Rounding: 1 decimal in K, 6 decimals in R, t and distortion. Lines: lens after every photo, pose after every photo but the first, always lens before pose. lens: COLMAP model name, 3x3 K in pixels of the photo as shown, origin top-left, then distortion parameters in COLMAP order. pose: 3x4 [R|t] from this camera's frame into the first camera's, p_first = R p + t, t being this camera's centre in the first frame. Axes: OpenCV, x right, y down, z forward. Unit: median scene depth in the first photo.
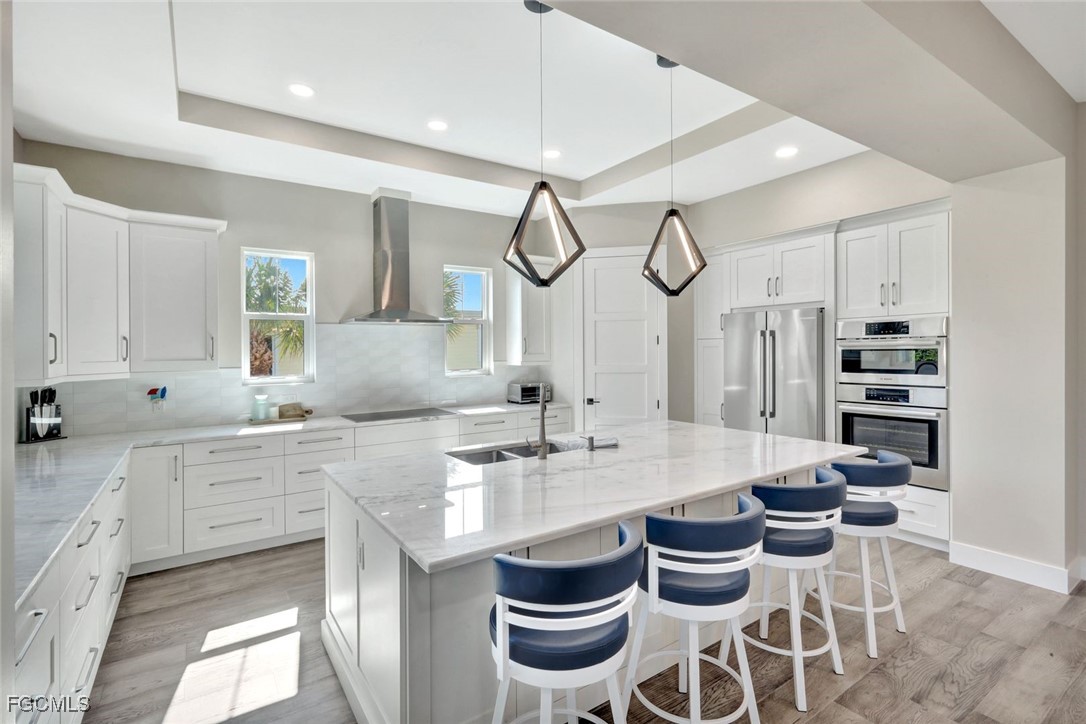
lens RADIAL K [[499.6, 0, 537.9], [0, 499.6, 349.8], [0, 0, 1]] dist [0.003236, 0.000441]
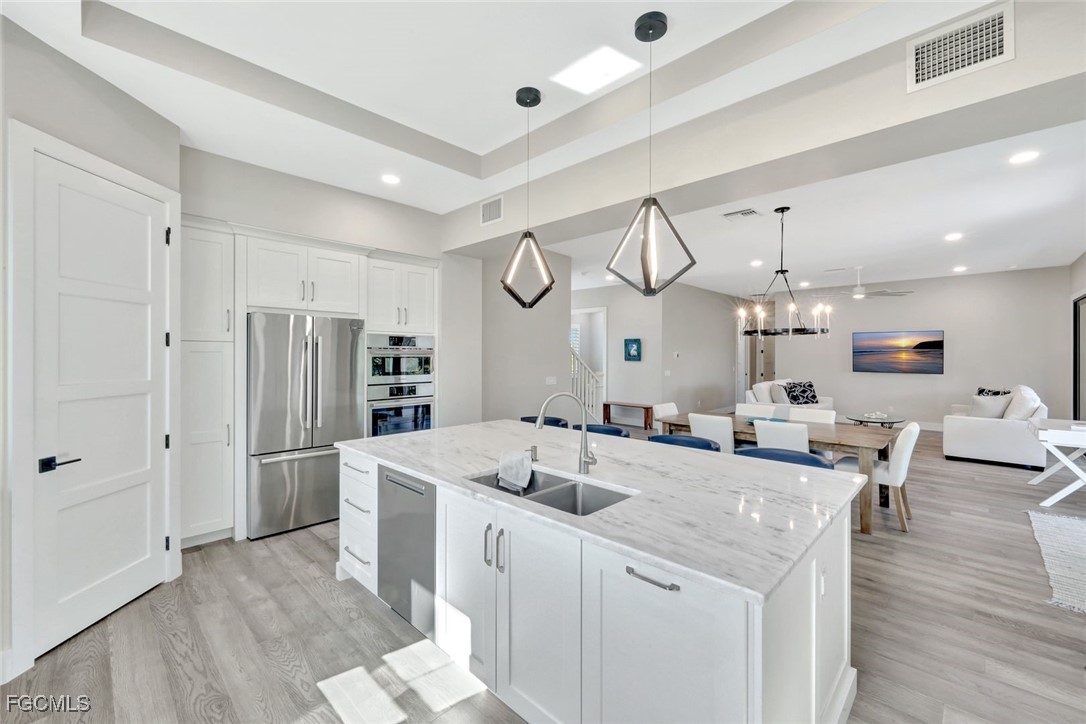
lens RADIAL K [[445.9, 0, 548.5], [0, 445.9, 353.1], [0, 0, 1]] dist [0.009669, -0.000064]
pose [[-0.208040, 0.015792, 0.977993, -0.505808], [-0.000580, 0.999867, -0.016269, 0.007837], [-0.978120, -0.003952, -0.208004, 0.793371]]
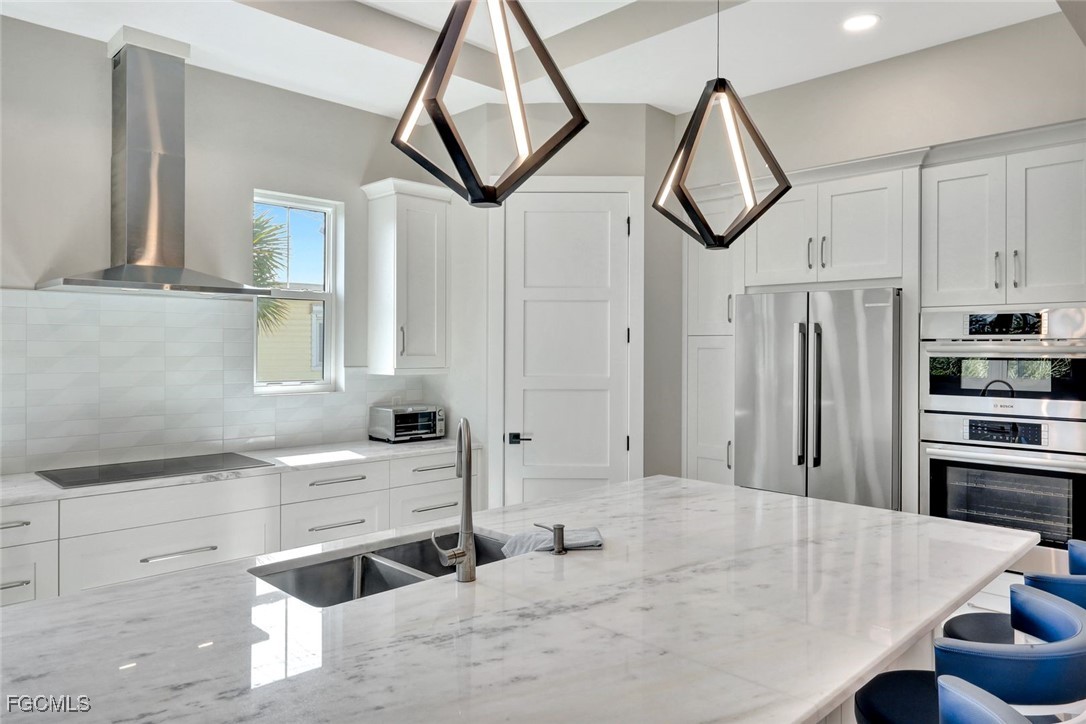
lens RADIAL K [[732.4, 0, 530.0], [0, 732.4, 364.7], [0, 0, 1]] dist [-0.003016, 0.002428]
pose [[0.984779, 0.014730, 0.173186, -0.033741], [-0.018314, 0.999650, 0.019115, 0.000751], [-0.172844, -0.021995, 0.984704, 0.195365]]
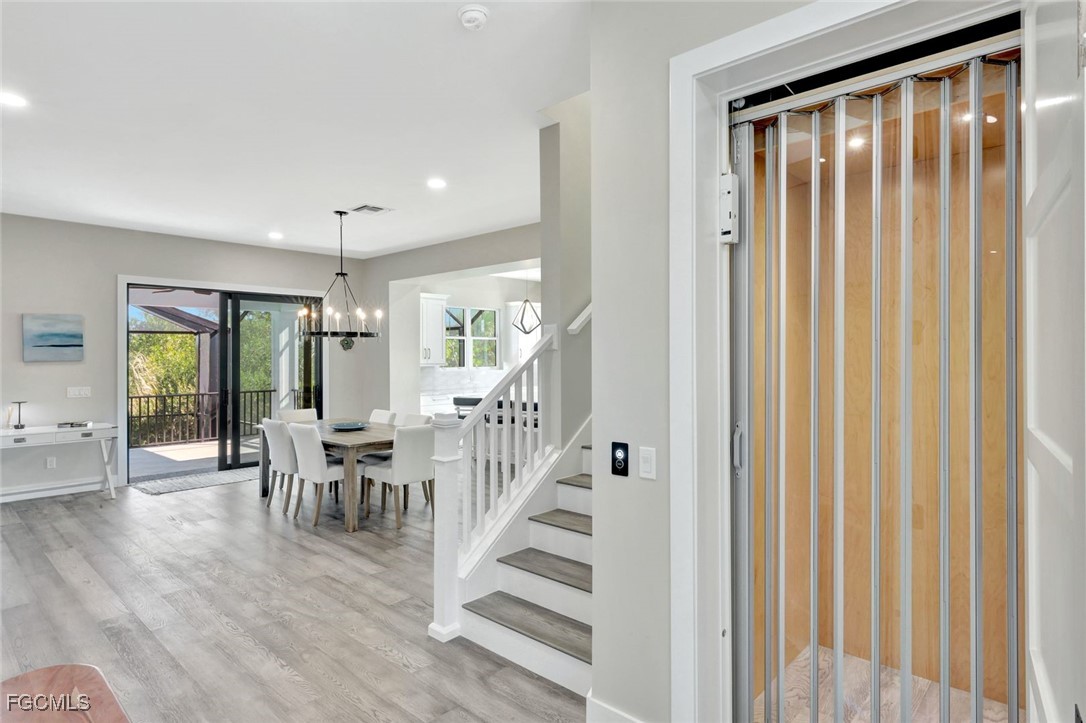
lens RADIAL K [[593.4, 0, 543.4], [0, 593.4, 349.9], [0, 0, 1]] dist [-0.000516, -0.000126]
pose [[0.224558, 0.003528, -0.974454, 1.982469], [0.003602, 0.999984, 0.004450, -0.028392], [0.974454, -0.004510, 0.224542, 0.163450]]
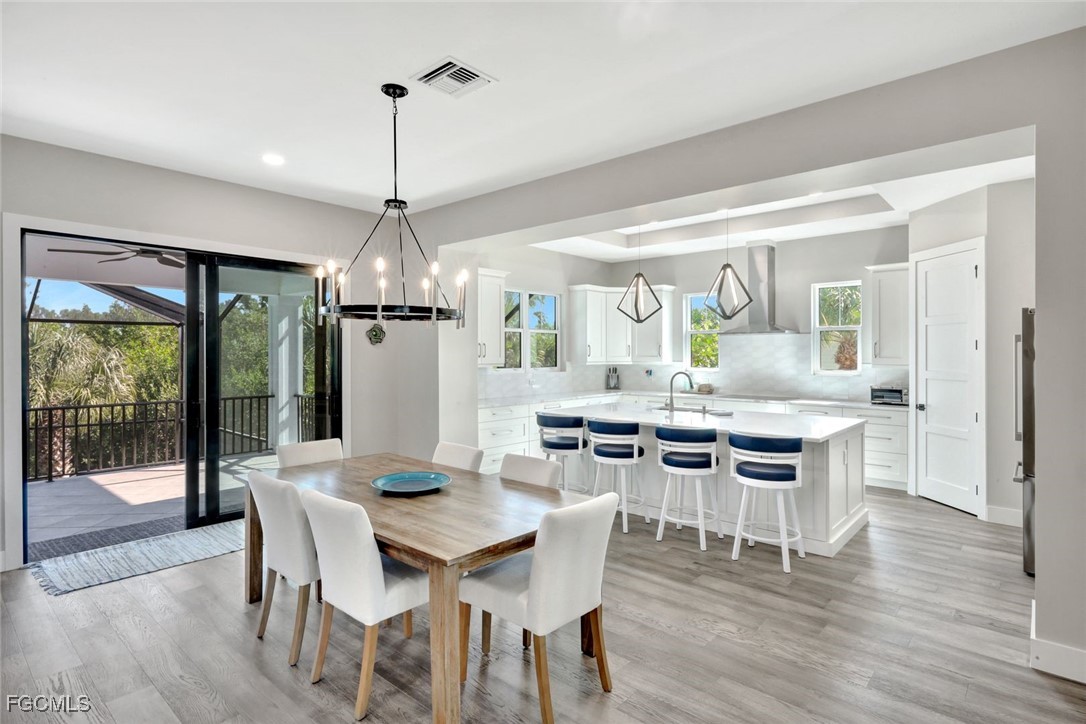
lens RADIAL K [[558.8, 0, 539.8], [0, 558.8, 357.1], [0, 0, 1]] dist [-0.000751, 0.000621]
pose [[0.245118, 0.020383, -0.969279, 1.225363], [-0.002683, 0.999789, 0.020346, -0.018638], [0.969490, -0.002387, 0.245121, 0.010648]]
